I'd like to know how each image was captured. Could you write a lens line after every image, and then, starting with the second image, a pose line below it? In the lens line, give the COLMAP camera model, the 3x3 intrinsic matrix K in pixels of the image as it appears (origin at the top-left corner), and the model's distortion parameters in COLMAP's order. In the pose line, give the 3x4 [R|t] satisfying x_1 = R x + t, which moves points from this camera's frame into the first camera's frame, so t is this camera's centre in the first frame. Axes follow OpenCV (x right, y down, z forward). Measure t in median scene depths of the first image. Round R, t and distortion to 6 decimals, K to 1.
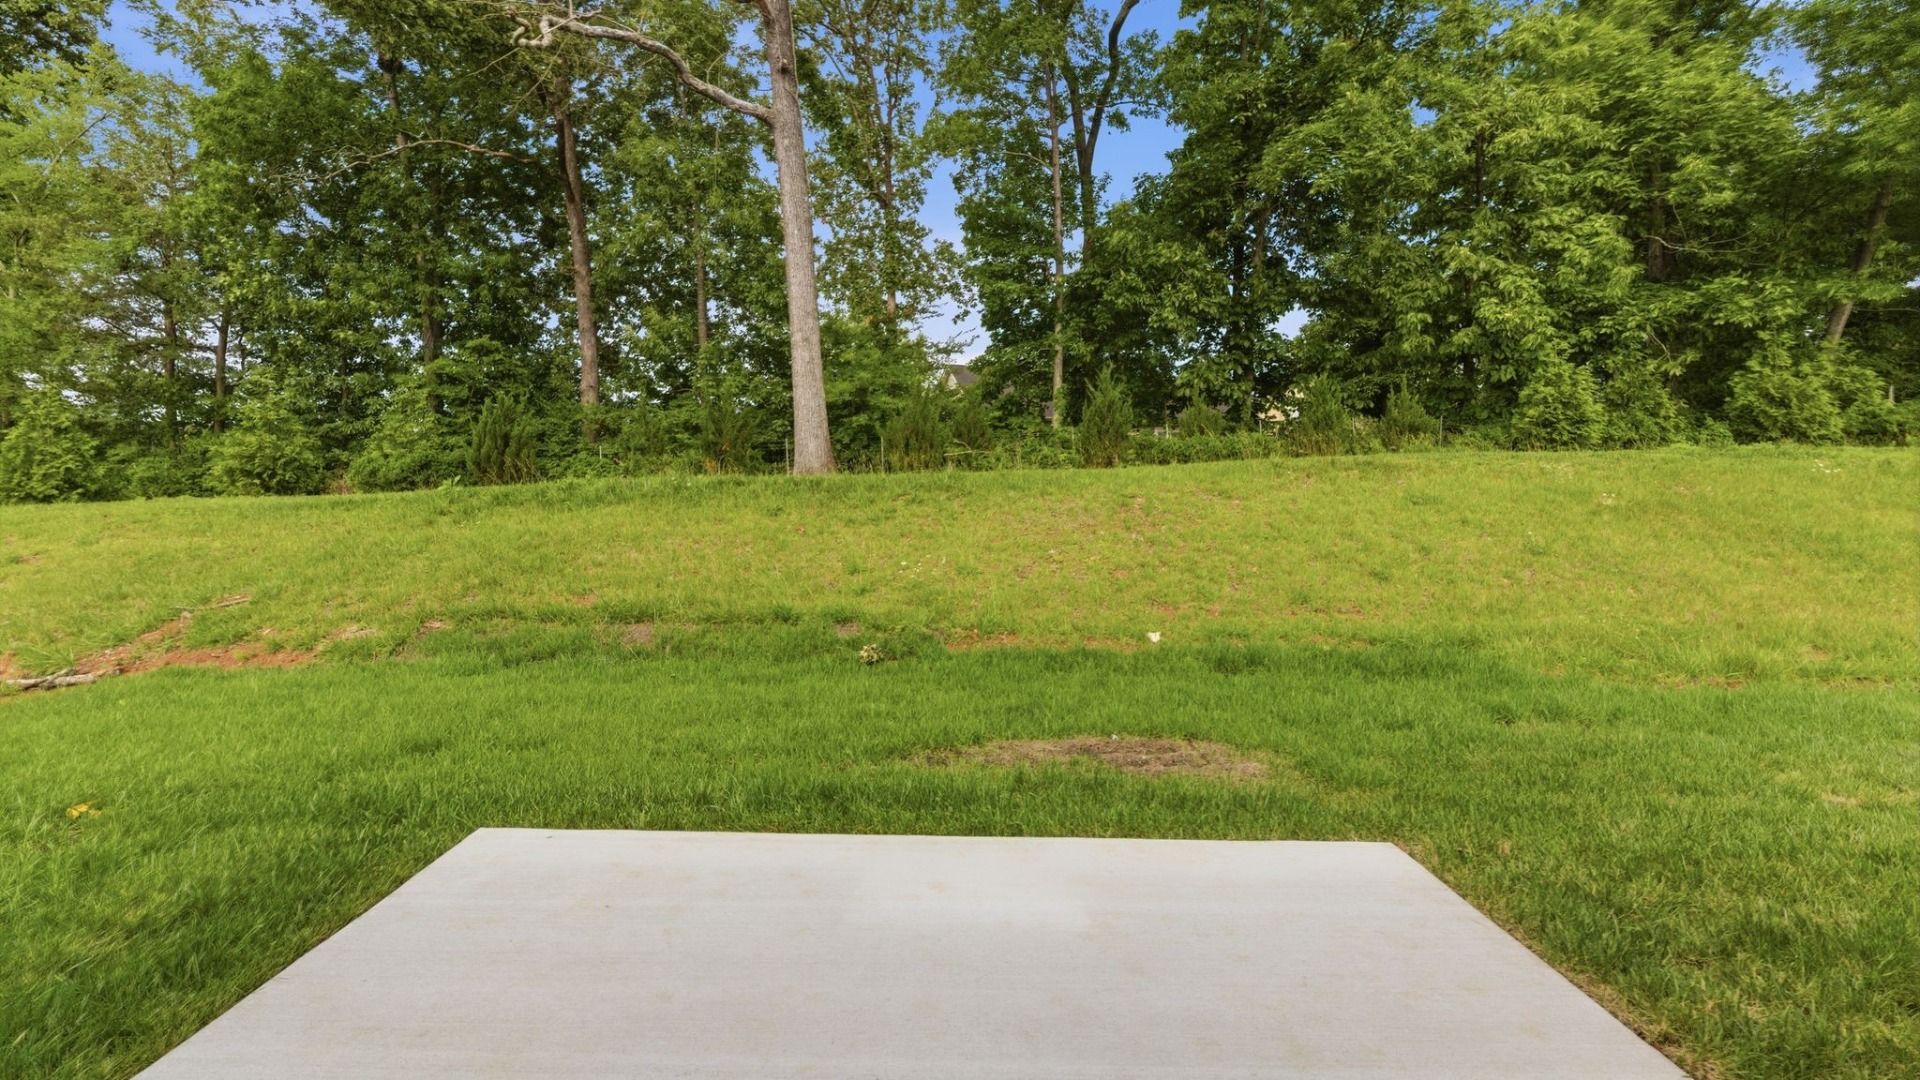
lens RADIAL K [[803.7, 0, 965.4], [0, 803.7, 533.4], [0, 0, 1]] dist [-0.002890, 0.000006]
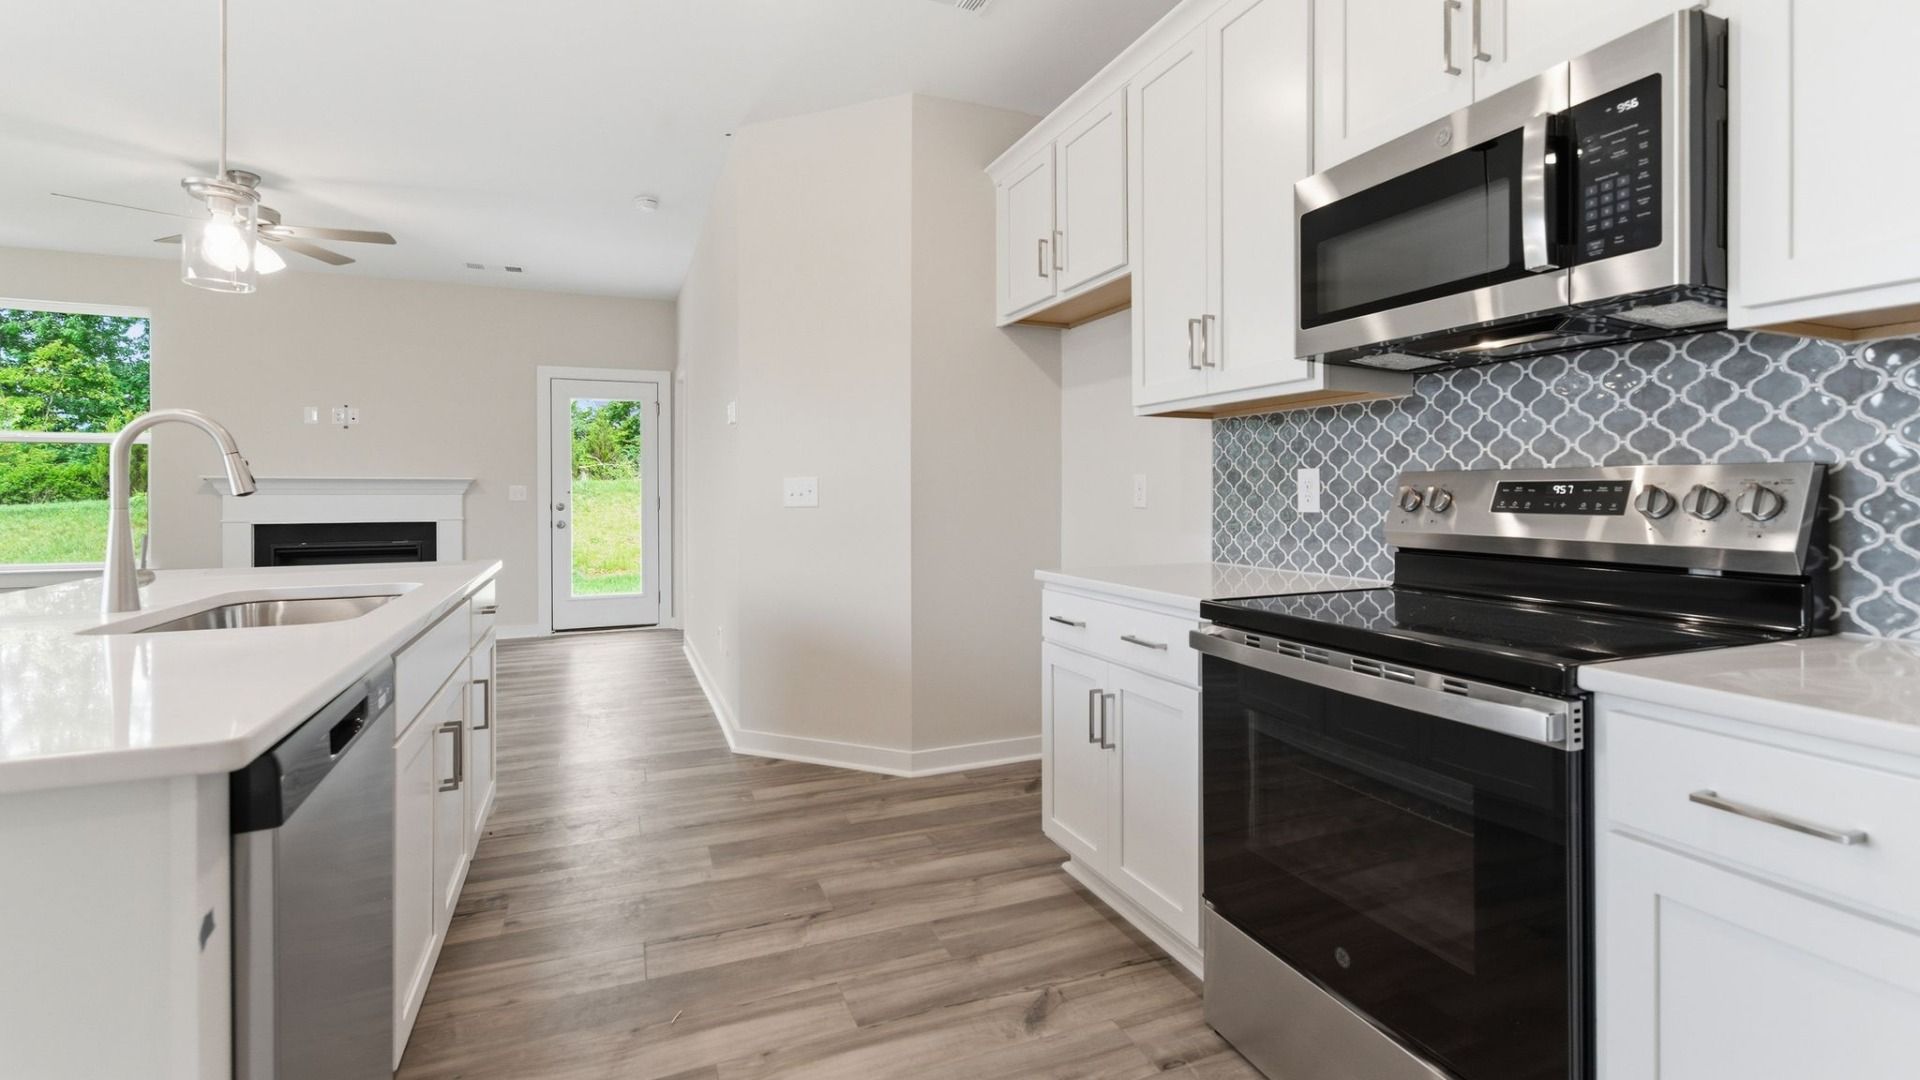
lens RADIAL K [[838.8, 0, 968.1], [0, 838.8, 487.8], [0, 0, 1]] dist [0.000424, 0.002854]
pose [[0.916831, -0.013951, 0.399033, 0.009158], [0.039127, 0.997718, -0.055019, 0.036879], [-0.397355, 0.066056, 0.915285, -0.515319]]
